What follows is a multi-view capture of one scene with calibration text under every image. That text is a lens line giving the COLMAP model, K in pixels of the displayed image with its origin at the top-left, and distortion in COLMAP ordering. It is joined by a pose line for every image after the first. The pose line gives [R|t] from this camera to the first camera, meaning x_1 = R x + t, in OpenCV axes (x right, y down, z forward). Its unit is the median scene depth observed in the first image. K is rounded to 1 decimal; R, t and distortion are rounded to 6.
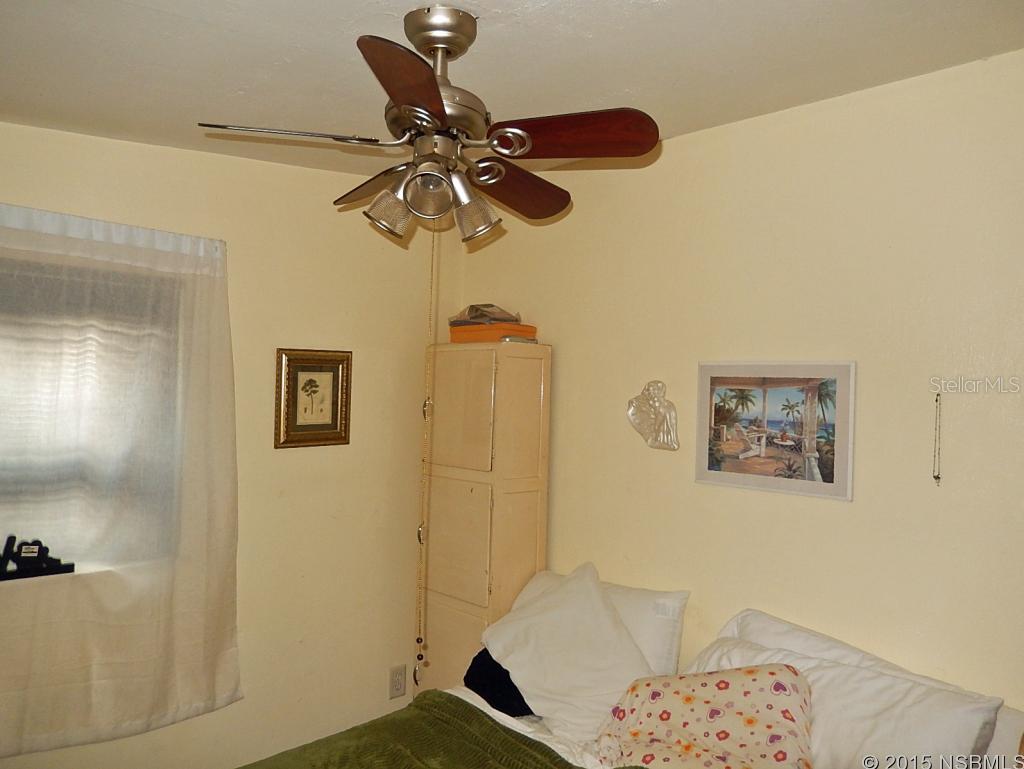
lens RADIAL K [[770.4, 0, 510.9], [0, 770.4, 383.5], [0, 0, 1]] dist [-0.008706, -0.007328]
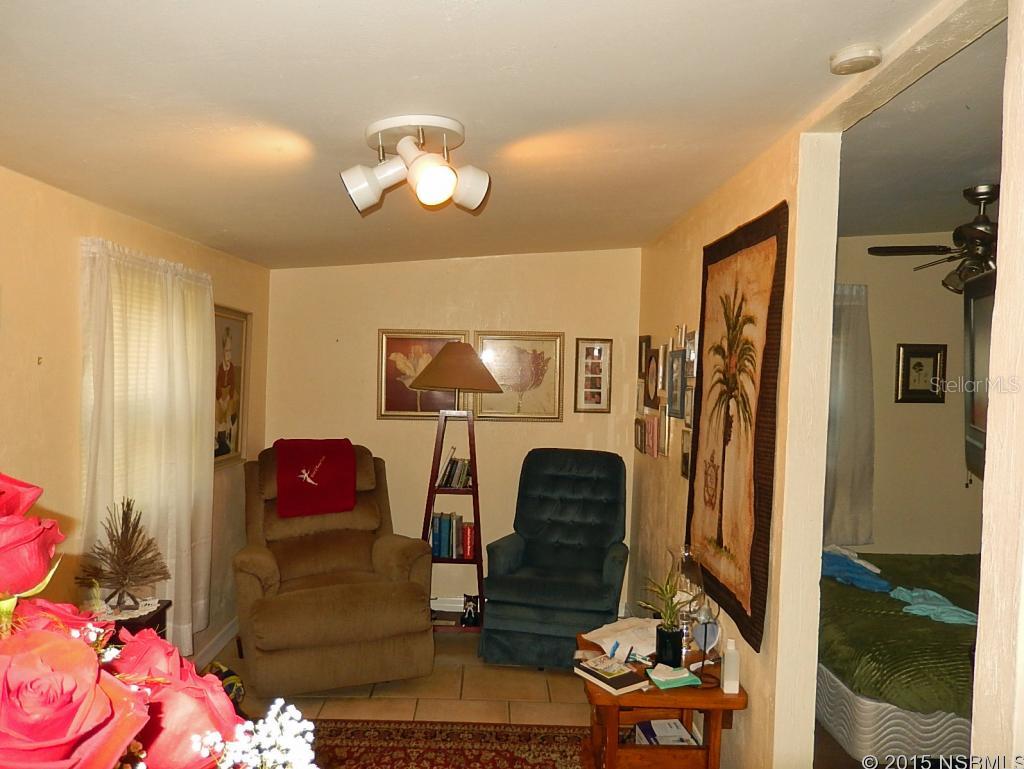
lens RADIAL K [[770.4, 0, 509.6], [0, 770.4, 384.4], [0, 0, 1]] dist [-0.008706, -0.007328]
pose [[0.728969, 0.010204, -0.684470, 0.228449], [-0.005748, 0.999945, 0.008784, 0.033356], [0.684522, -0.002469, 0.728988, -0.799848]]
